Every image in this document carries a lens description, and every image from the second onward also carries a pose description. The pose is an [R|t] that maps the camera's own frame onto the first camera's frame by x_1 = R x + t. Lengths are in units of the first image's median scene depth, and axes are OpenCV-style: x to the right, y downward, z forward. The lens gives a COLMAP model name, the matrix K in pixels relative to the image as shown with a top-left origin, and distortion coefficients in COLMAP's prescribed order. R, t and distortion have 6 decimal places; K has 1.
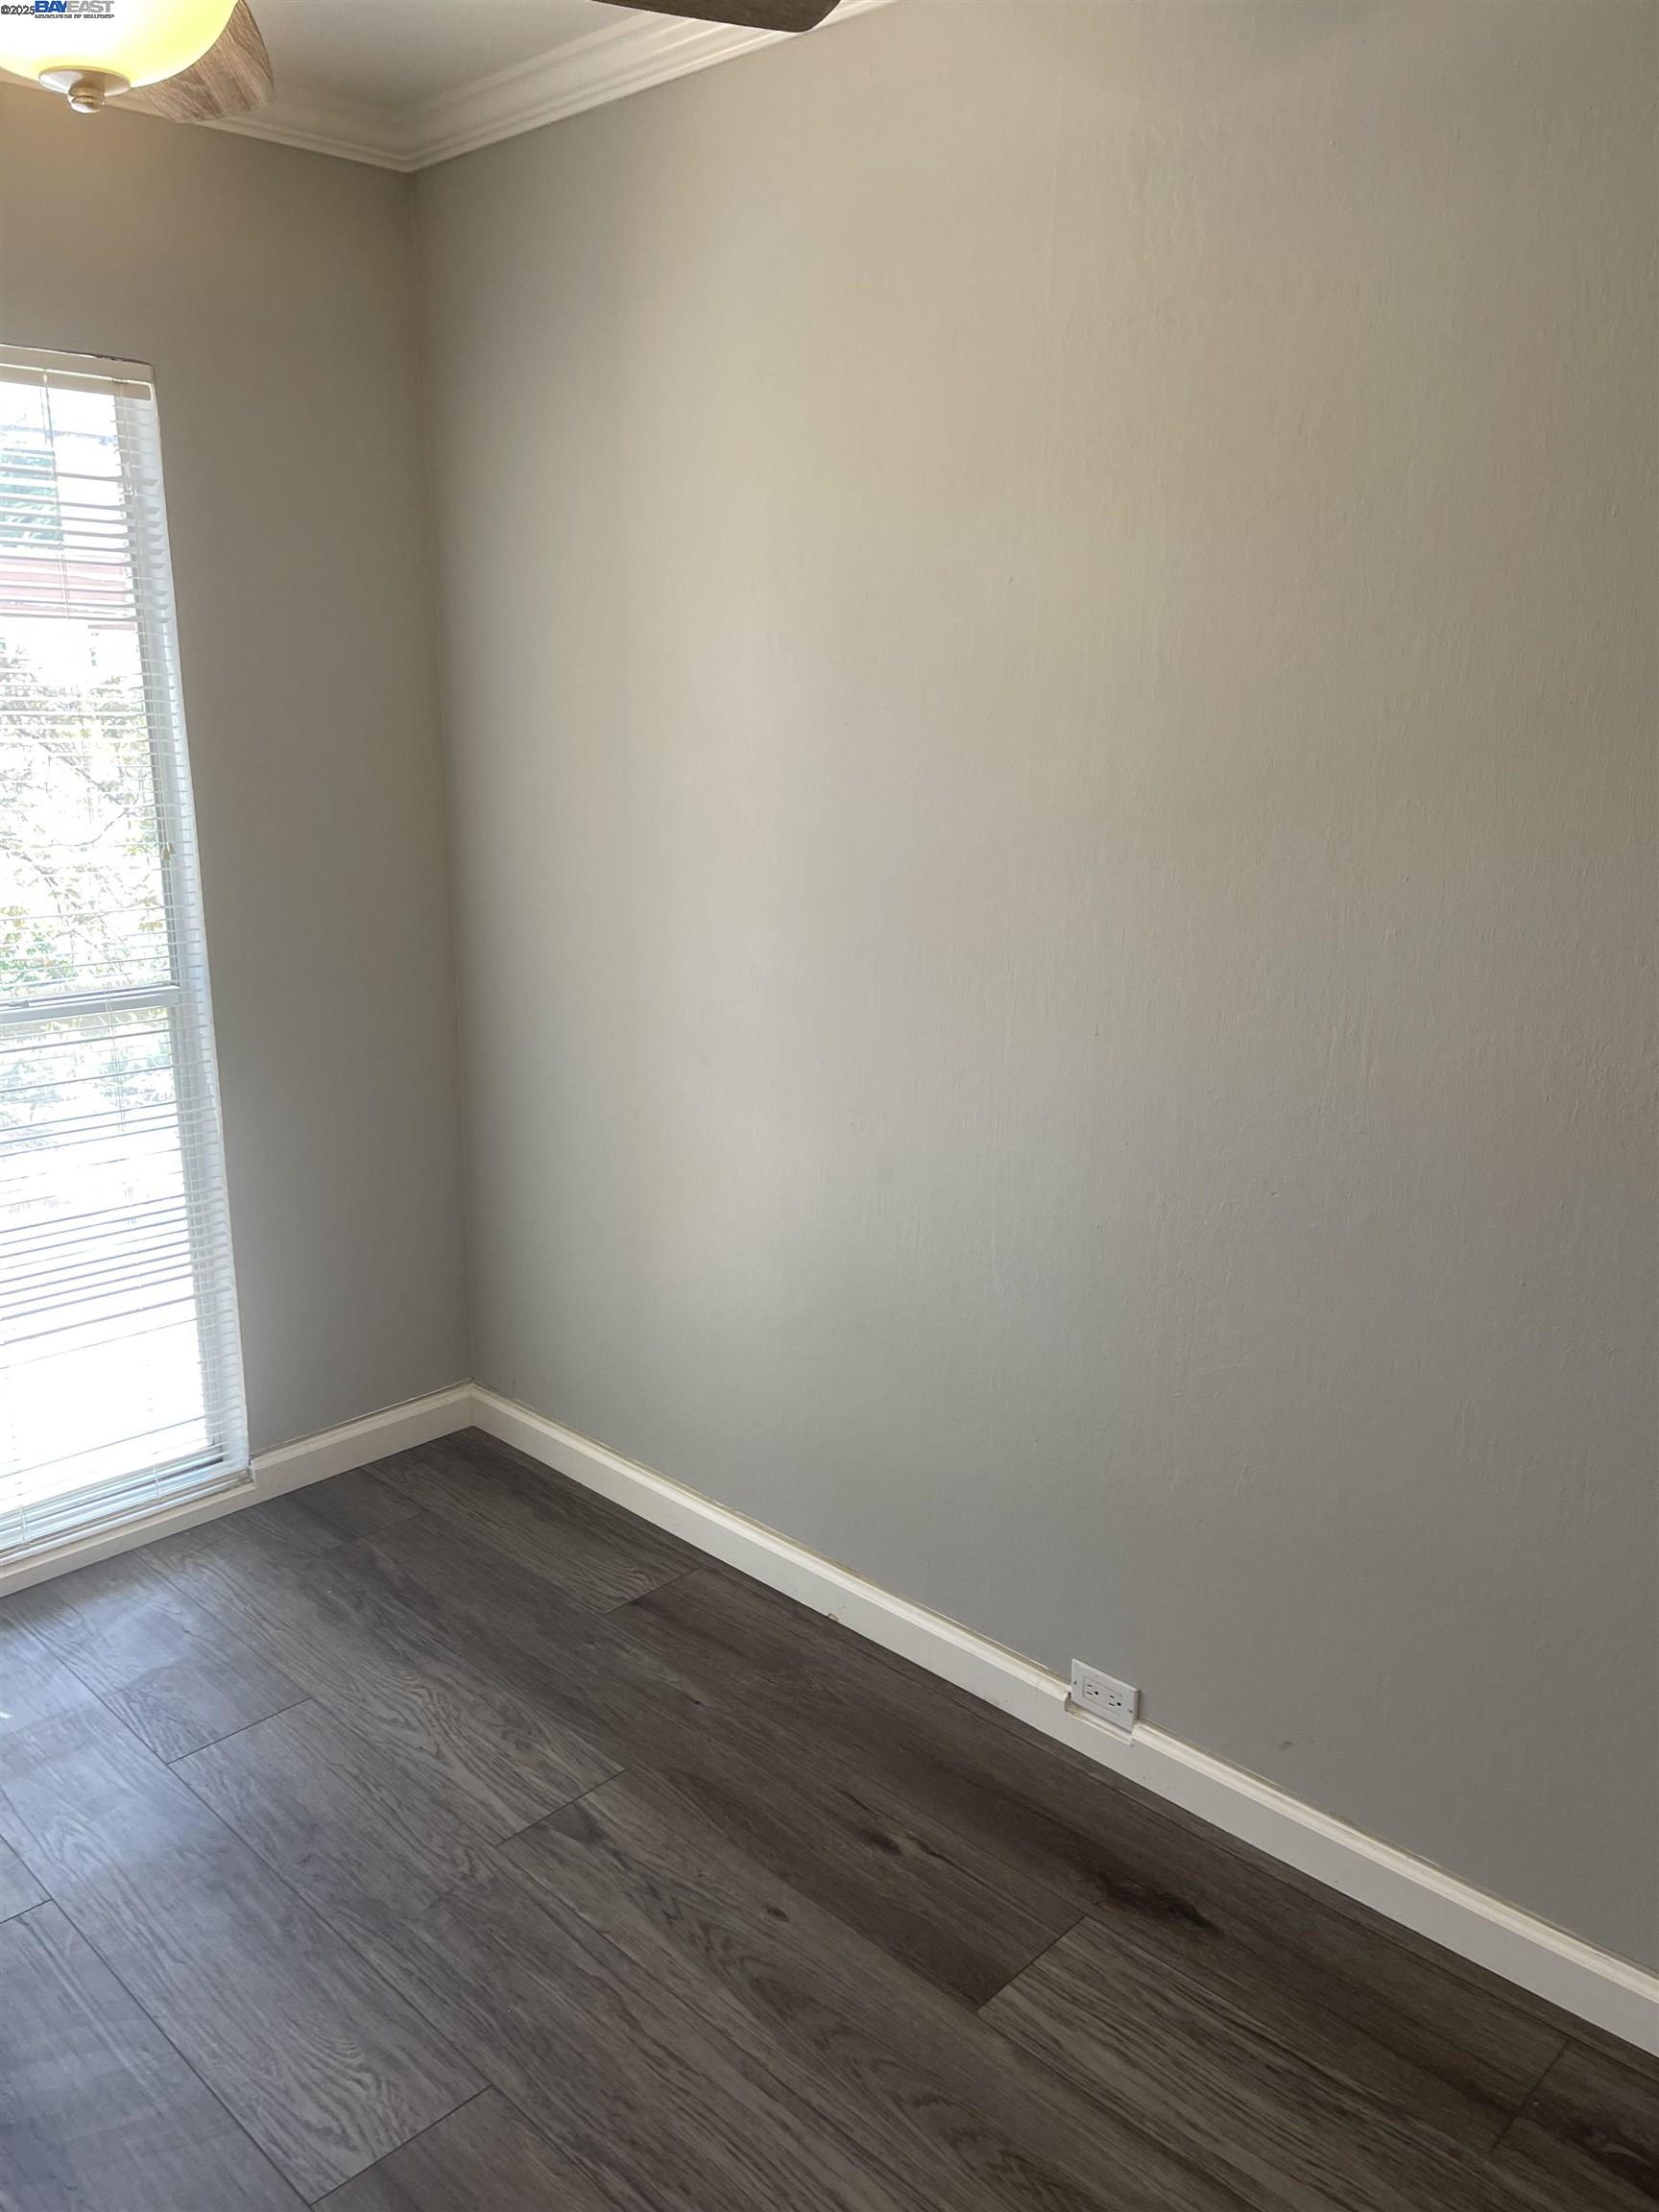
lens RADIAL K [[1661.9, 0, 841.1], [0, 1661.9, 1117.7], [0, 0, 1]] dist [0.077695, -0.101830]
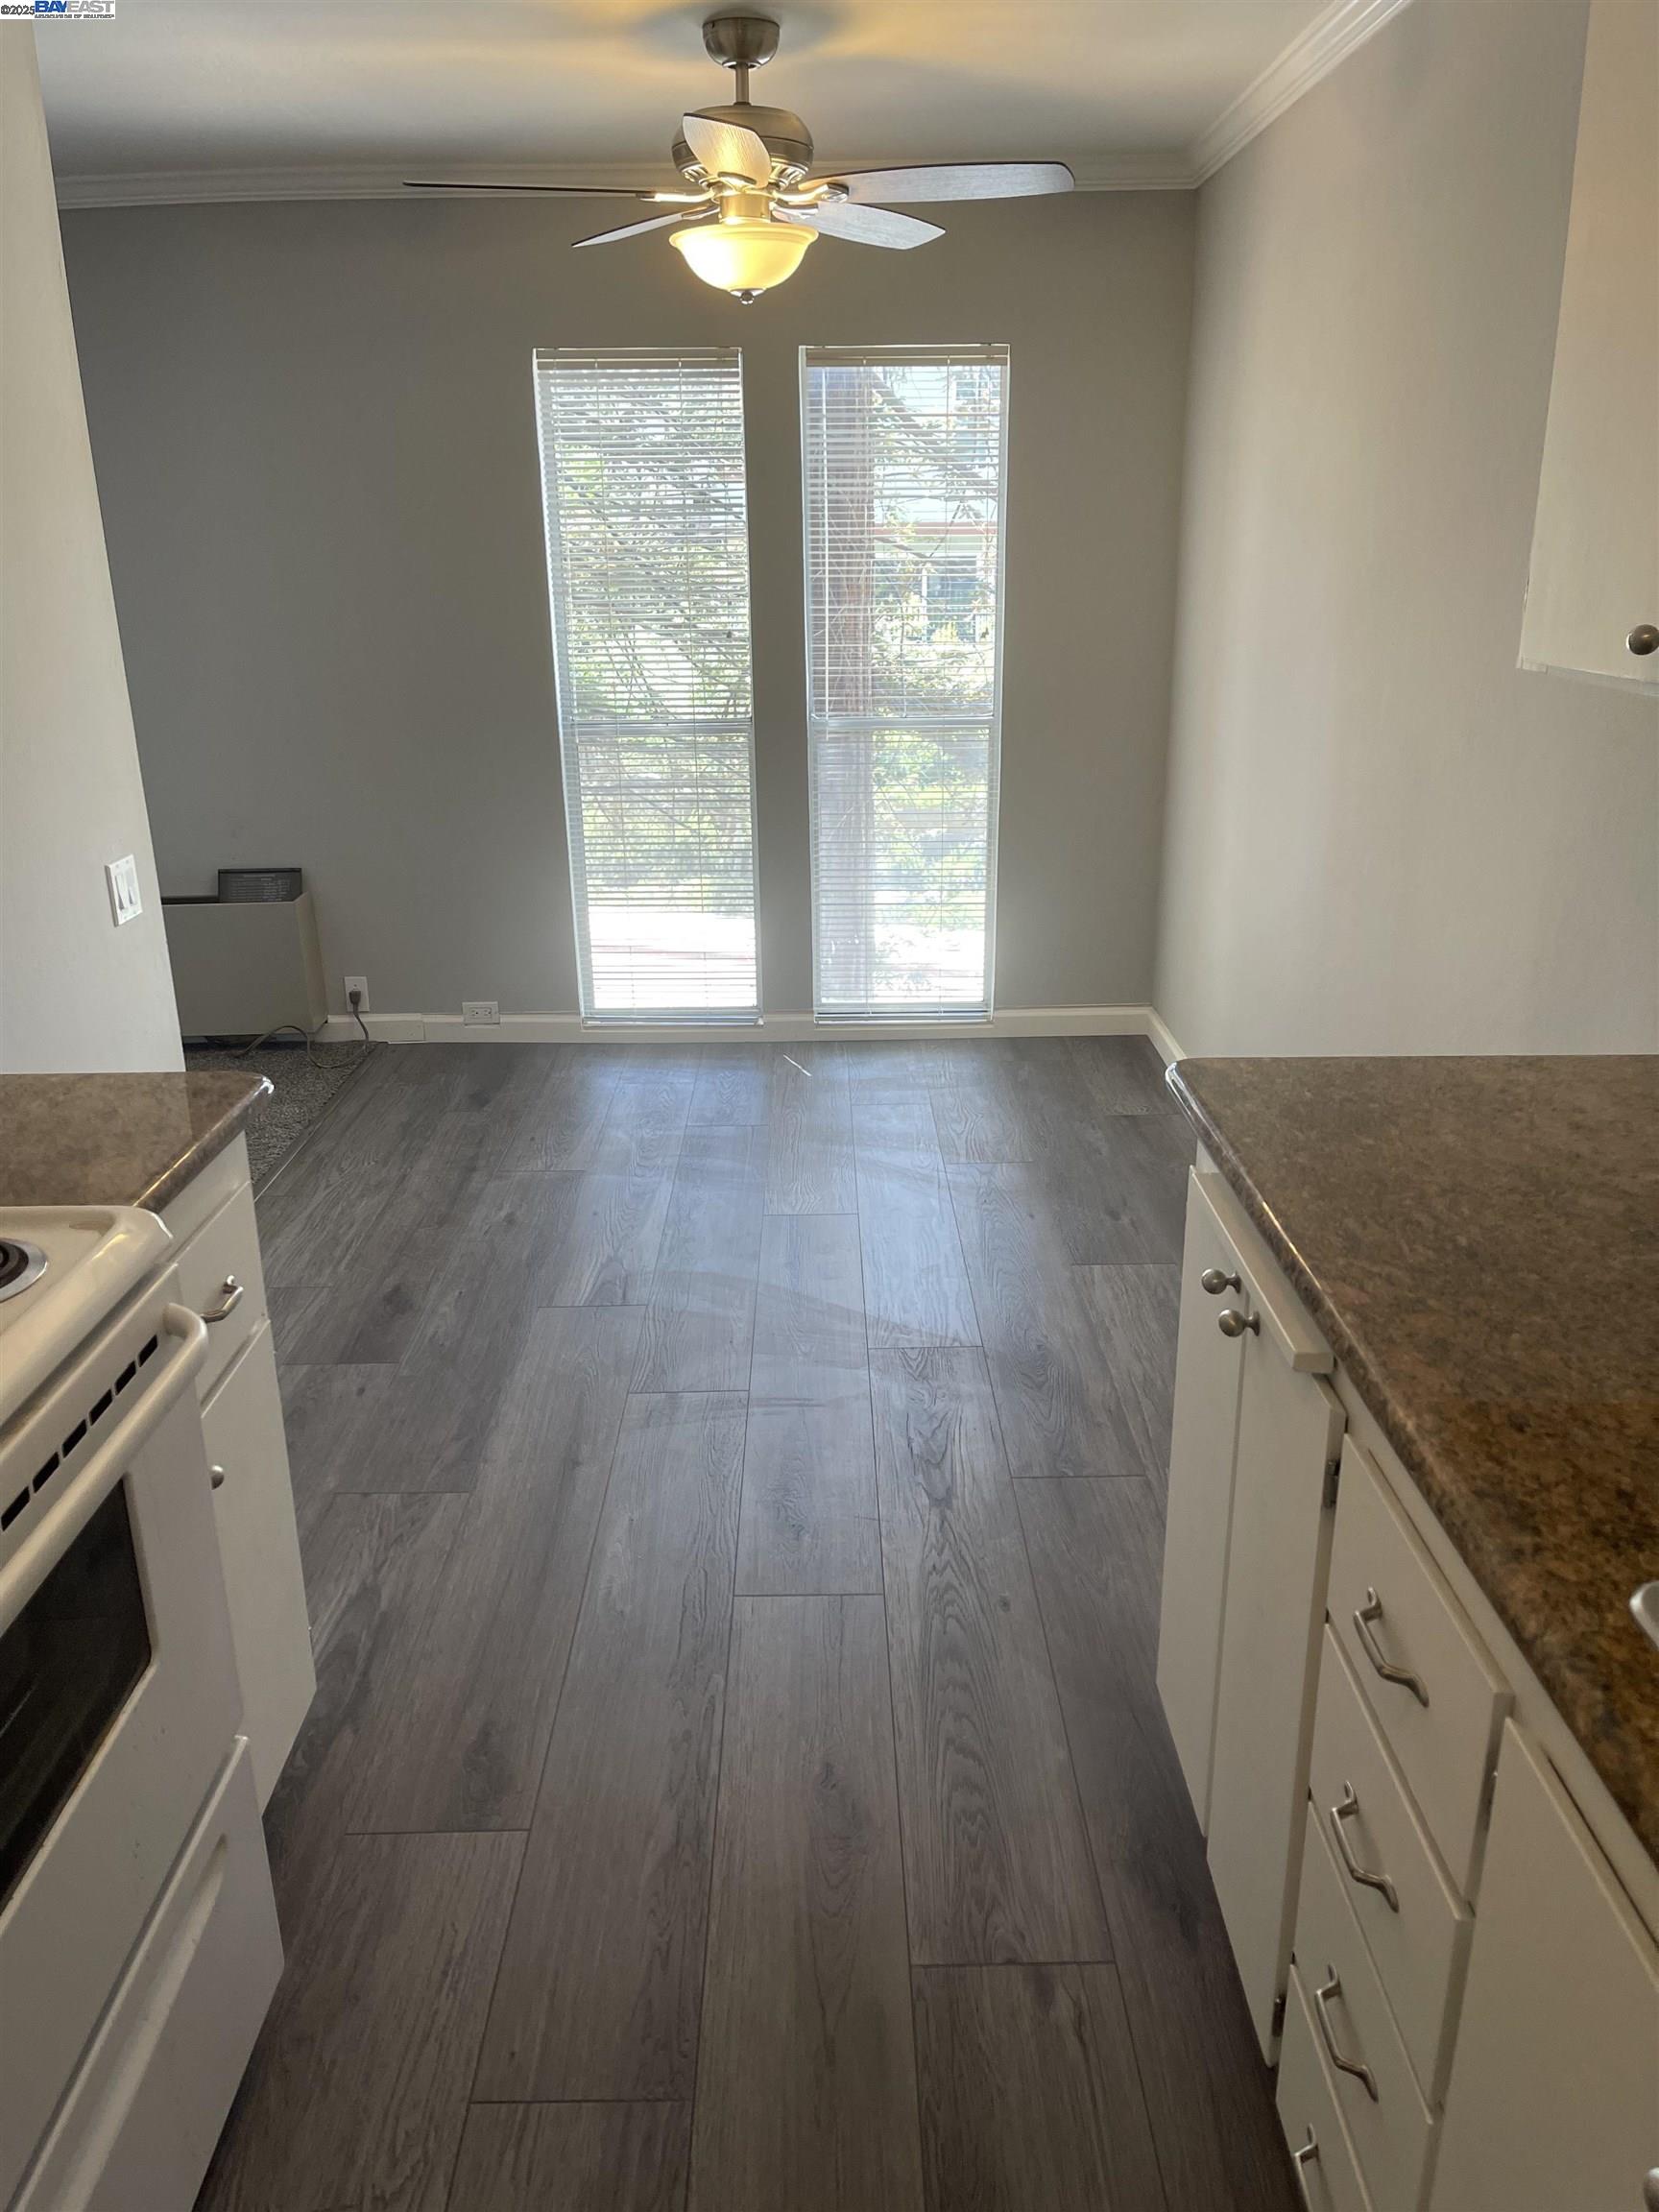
lens RADIAL K [[1661.9, 0, 834.7], [0, 1661.9, 1110.8], [0, 0, 1]] dist [0.077695, -0.101830]
pose [[0.711572, 0.209861, -0.670540, 0.019777], [-0.159863, 0.977678, 0.136341, 0.002937], [0.684185, 0.010178, 0.729237, -0.009458]]
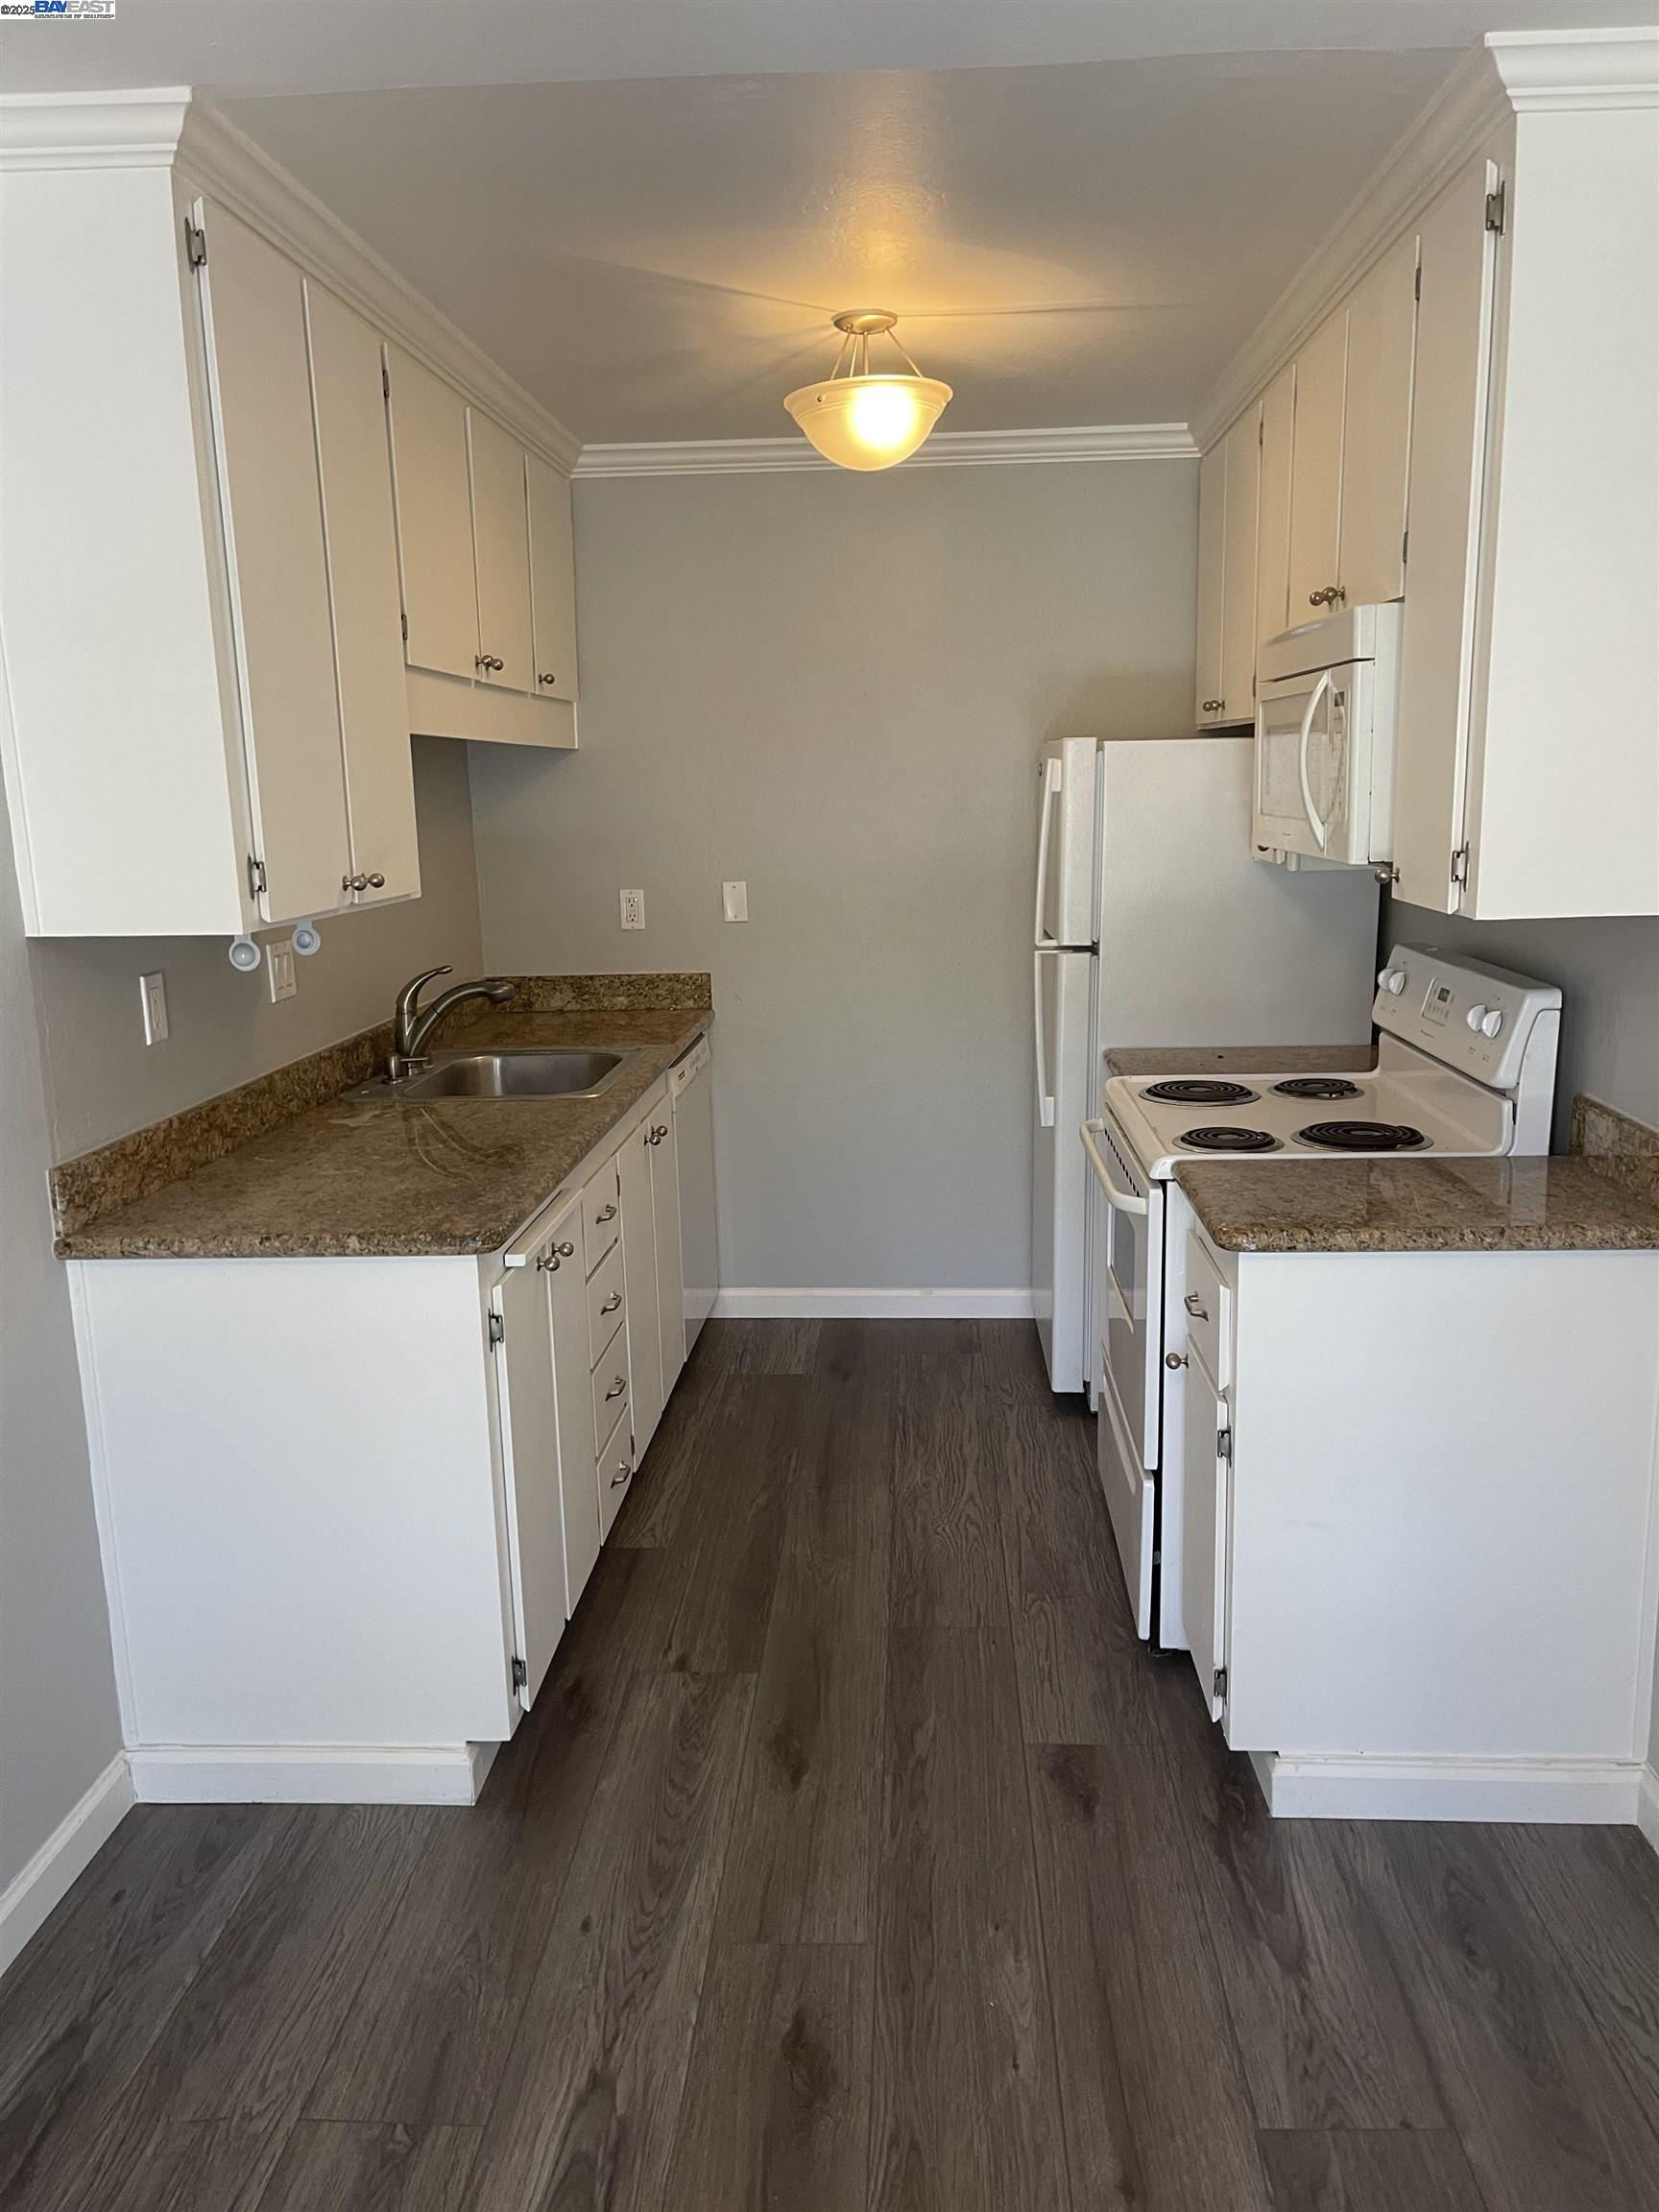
lens RADIAL K [[1661.9, 0, 844.2], [0, 1661.9, 1114.2], [0, 0, 1]] dist [0.077695, -0.101830]
pose [[-0.666555, -0.144380, 0.731341, -2.594543], [0.206983, 0.906643, 0.367635, -0.662183], [-0.716144, 0.396424, -0.574443, 2.208474]]
